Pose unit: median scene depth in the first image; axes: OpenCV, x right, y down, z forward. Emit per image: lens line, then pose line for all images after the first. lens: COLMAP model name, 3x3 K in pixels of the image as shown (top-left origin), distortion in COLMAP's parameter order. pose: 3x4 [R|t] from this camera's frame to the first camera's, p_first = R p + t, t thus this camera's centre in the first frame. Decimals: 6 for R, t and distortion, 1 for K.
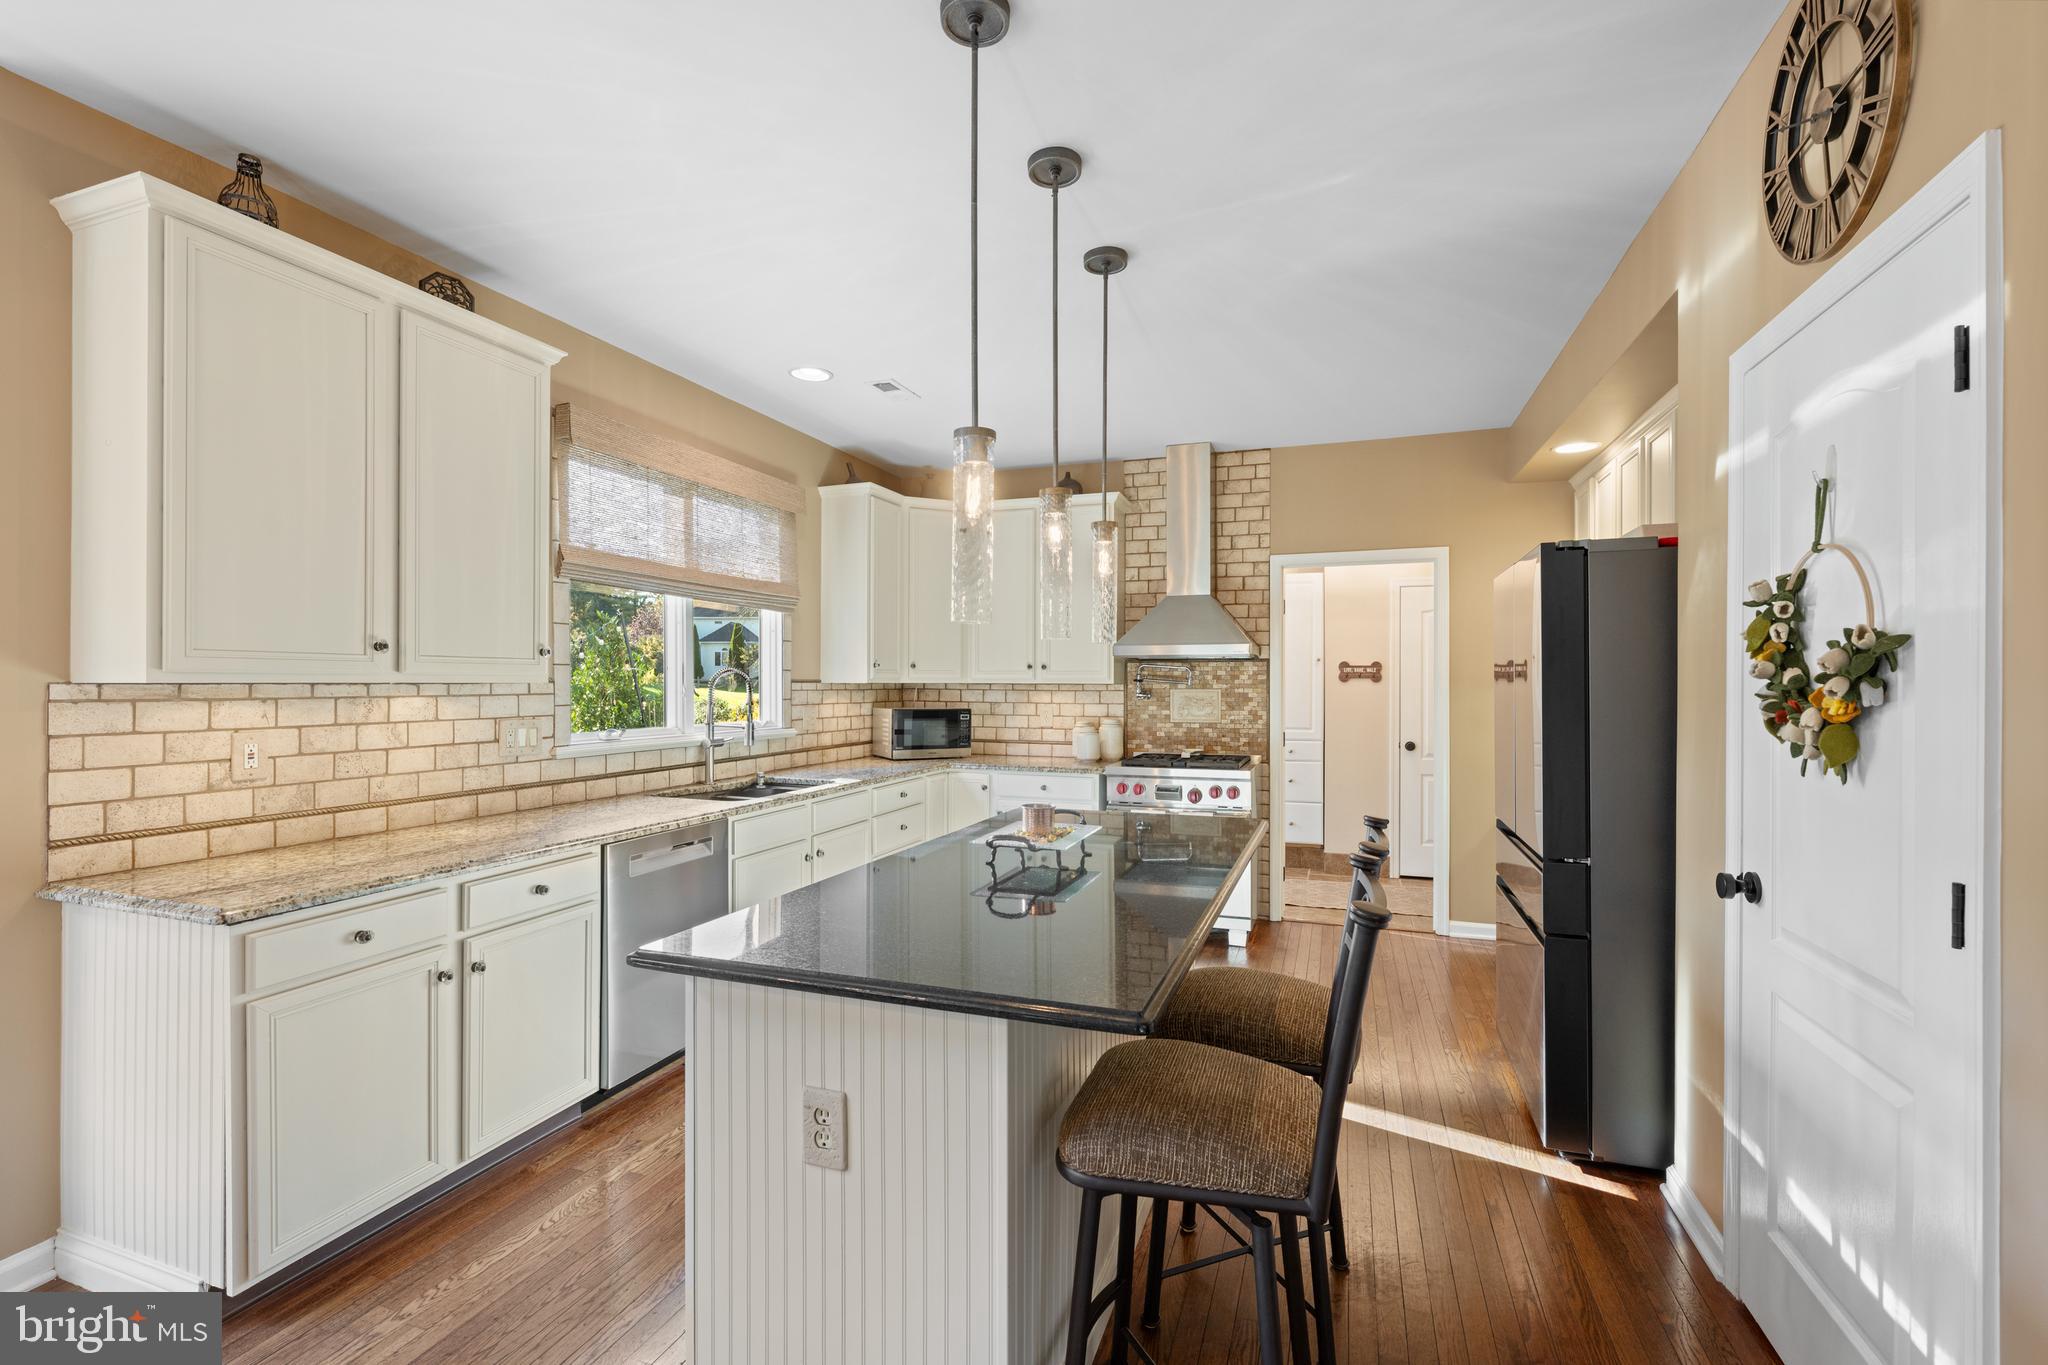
lens RADIAL K [[891.2, 0, 1019.9], [0, 891.2, 681.7], [0, 0, 1]] dist [-0.003864, -0.000995]
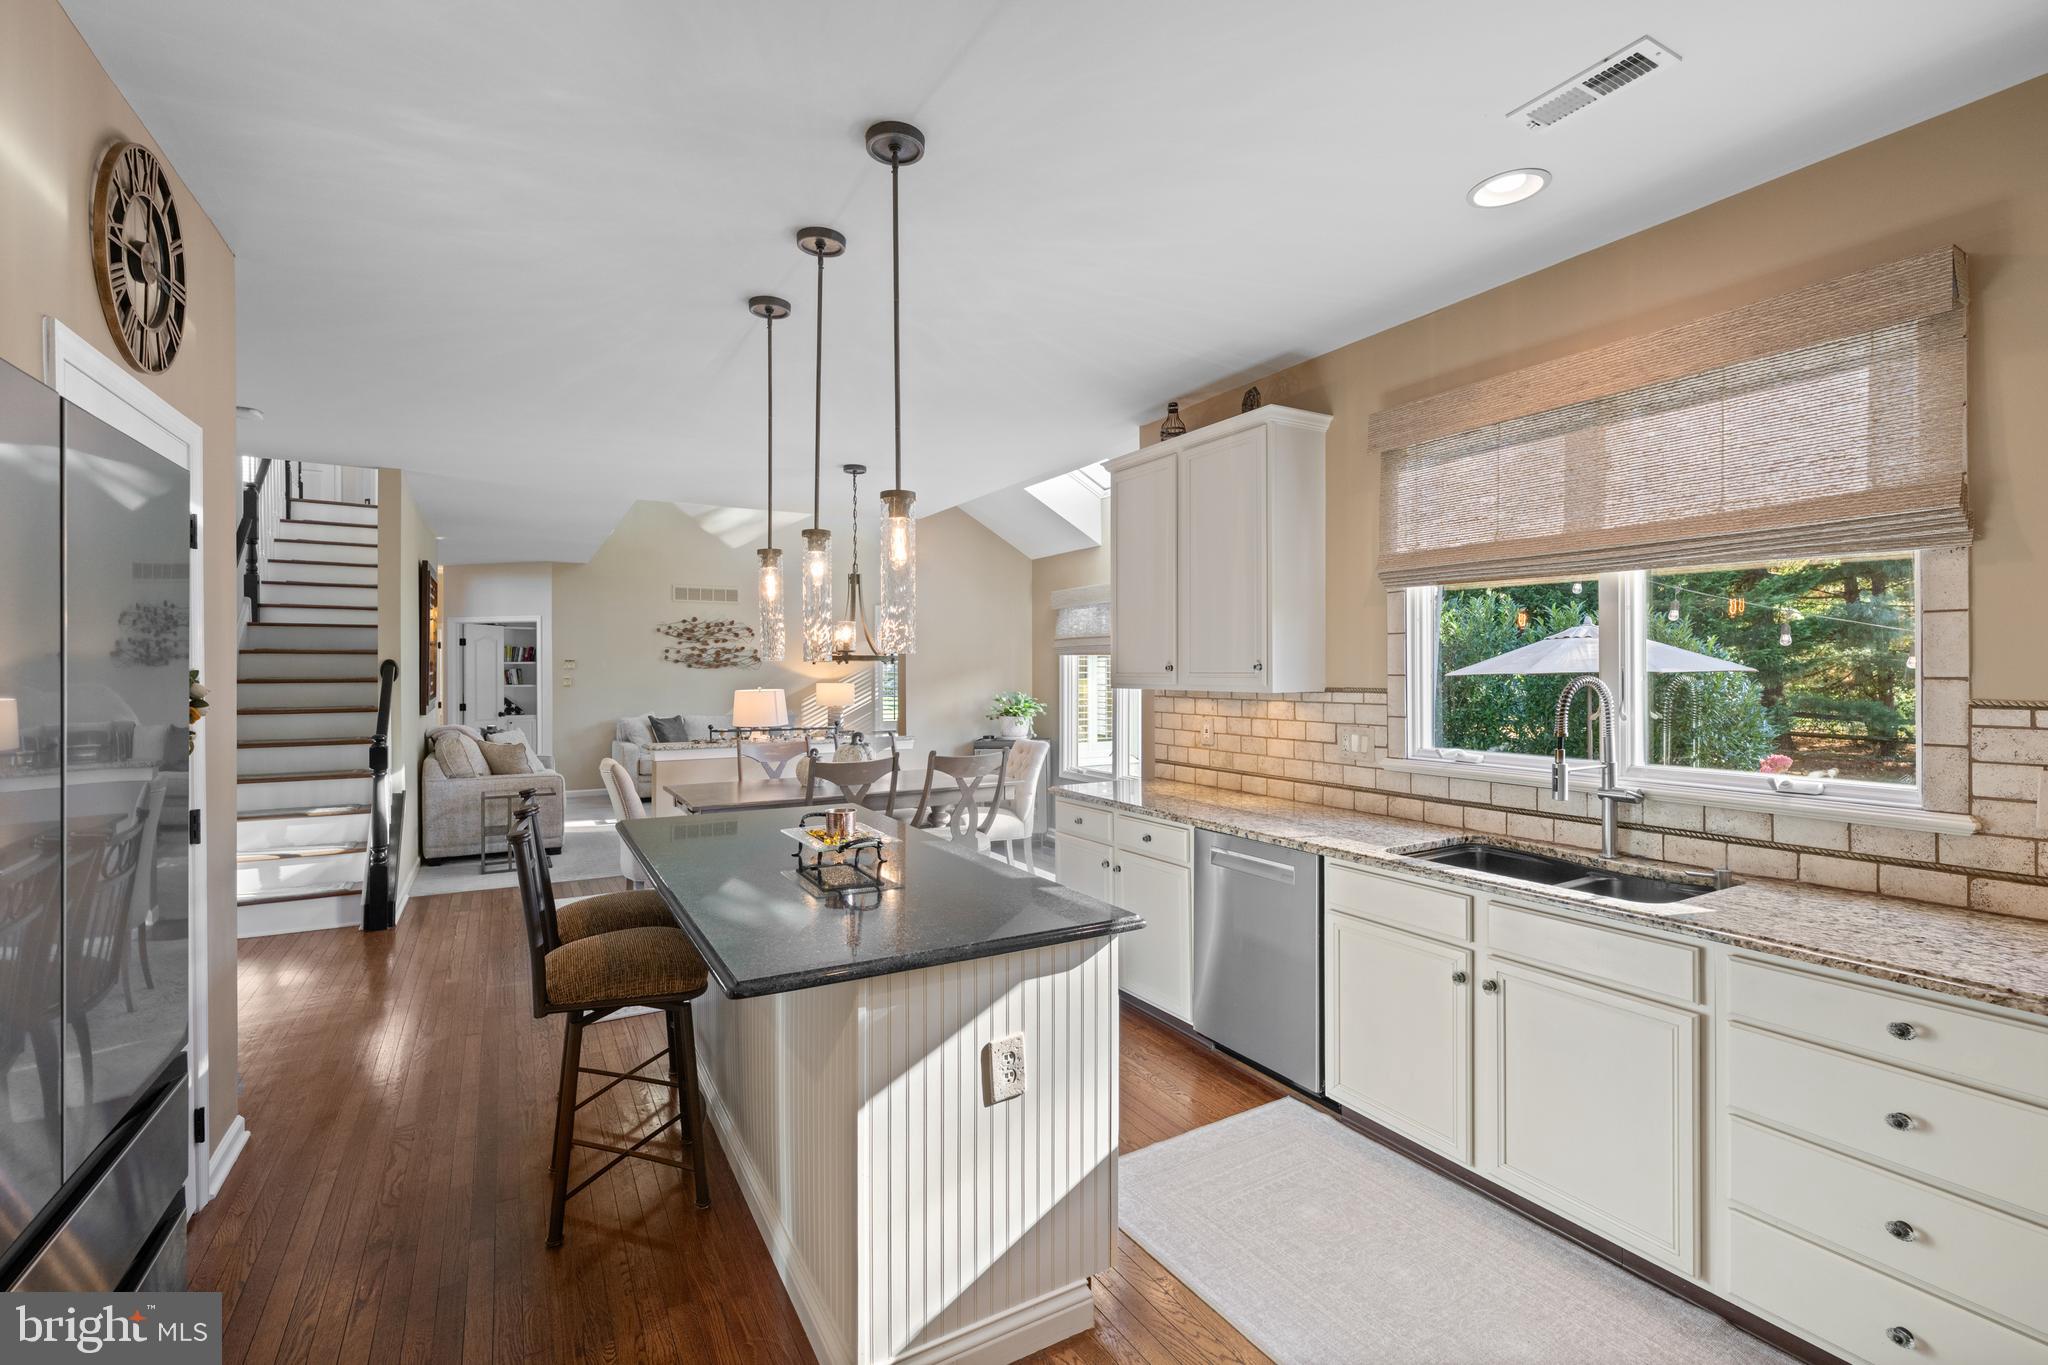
lens RADIAL K [[891.2, 0, 1019.6], [0, 891.2, 673.4], [0, 0, 1]] dist [-0.003864, -0.000995]
pose [[-0.644546, 0.000691, -0.764565, 0.440157], [-0.000208, 0.999999, 0.001079, -0.019447], [0.764565, 0.000855, -0.644546, 1.144301]]
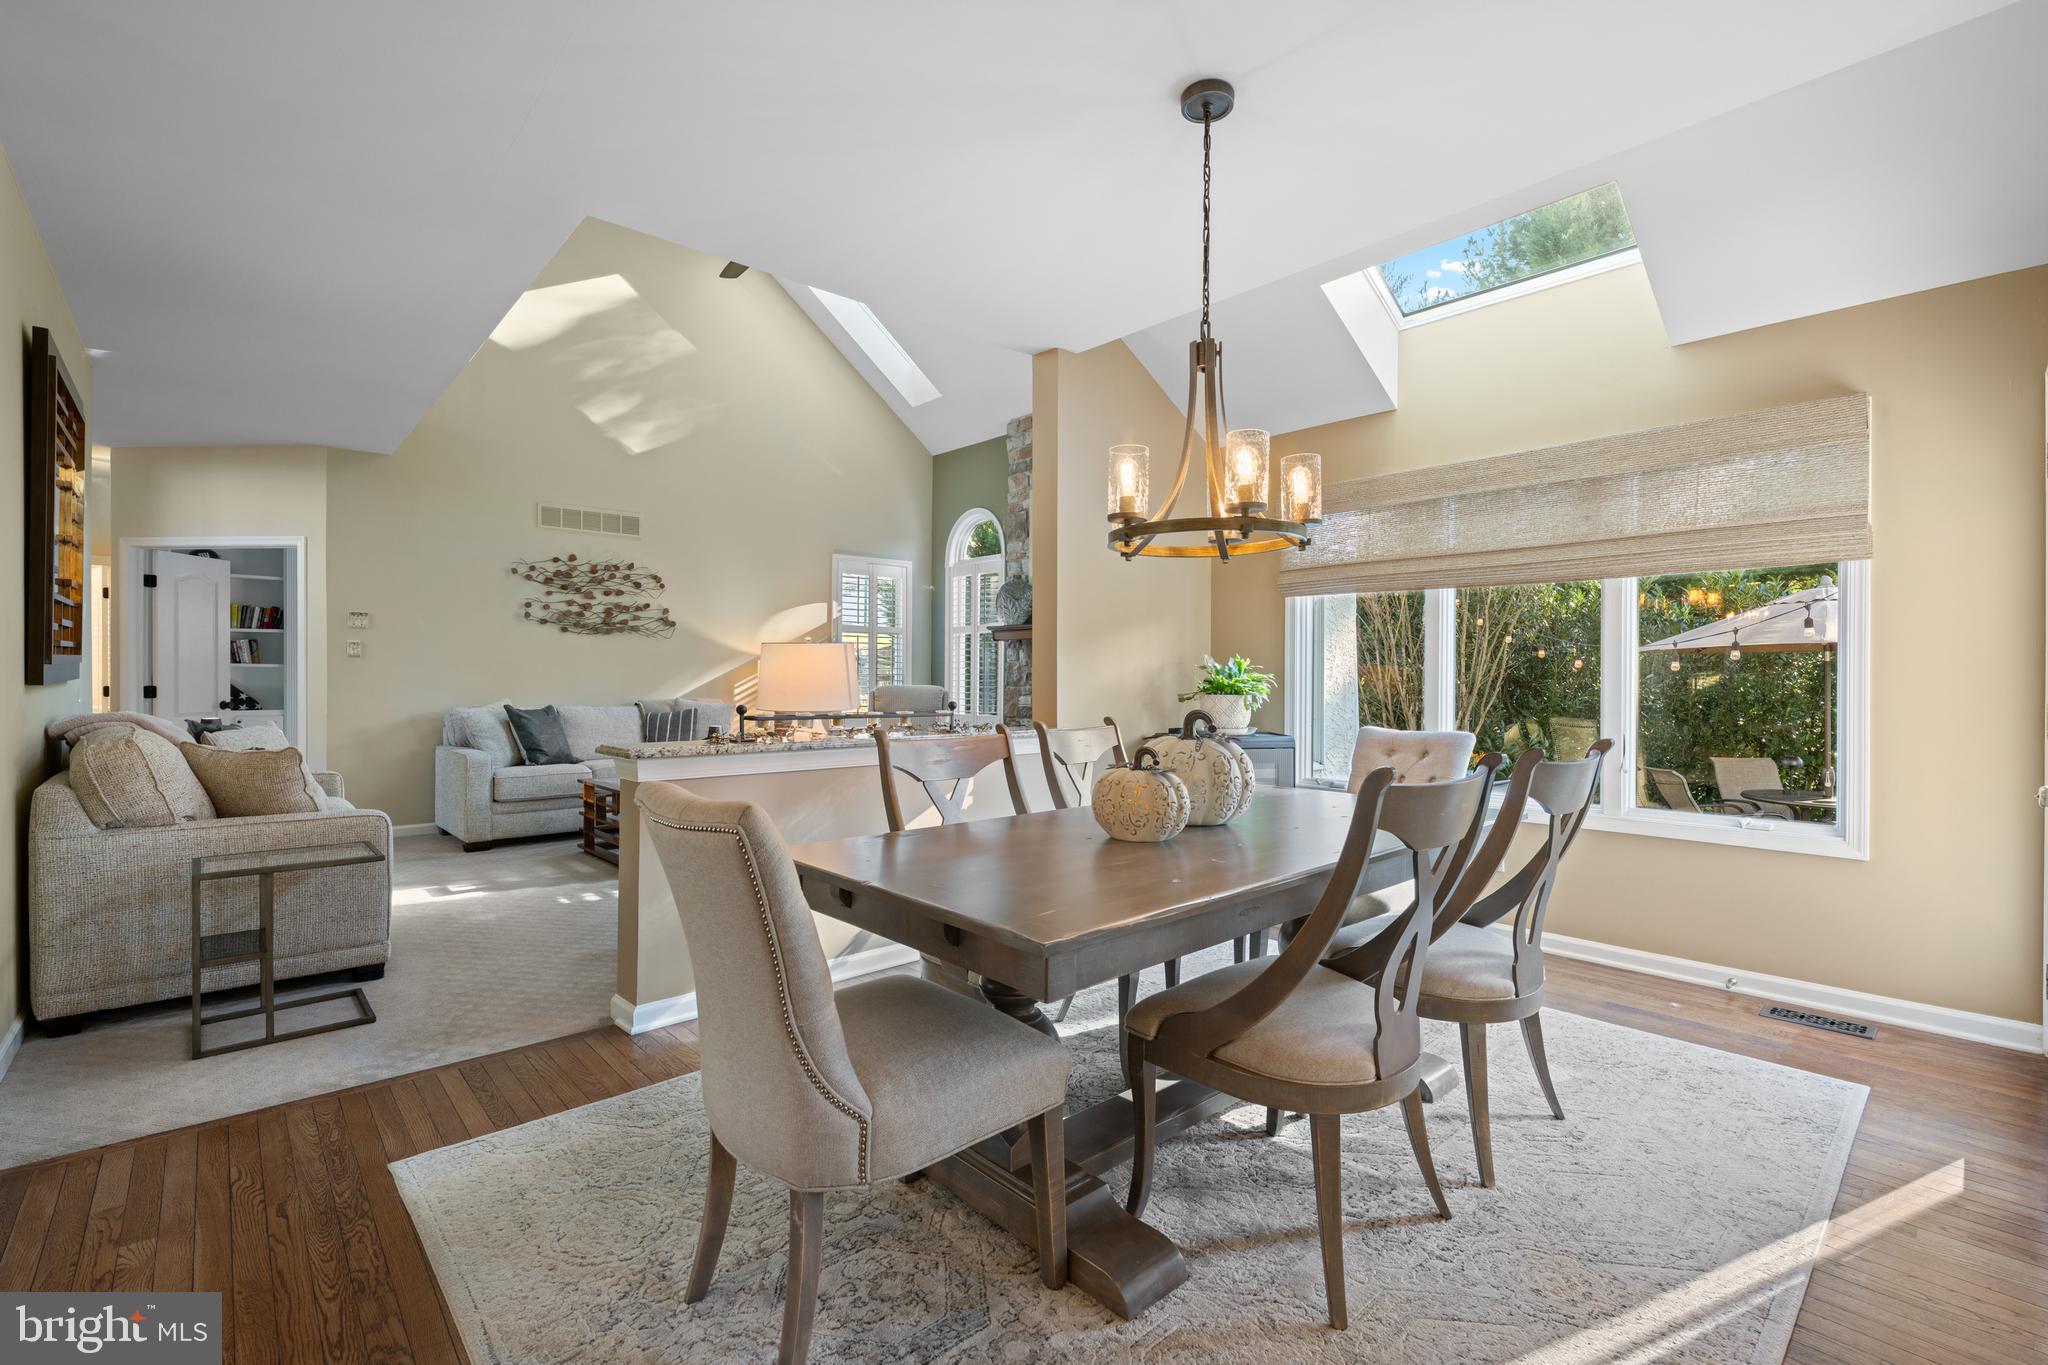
lens RADIAL K [[891.2, 0, 1024.8], [0, 891.2, 685.7], [0, 0, 1]] dist [-0.003864, -0.000995]
pose [[-0.466957, 0.004275, -0.884270, 0.323379], [-0.006082, 0.999949, 0.008045, 0.008639], [0.884259, 0.009134, -0.466907, 0.793655]]
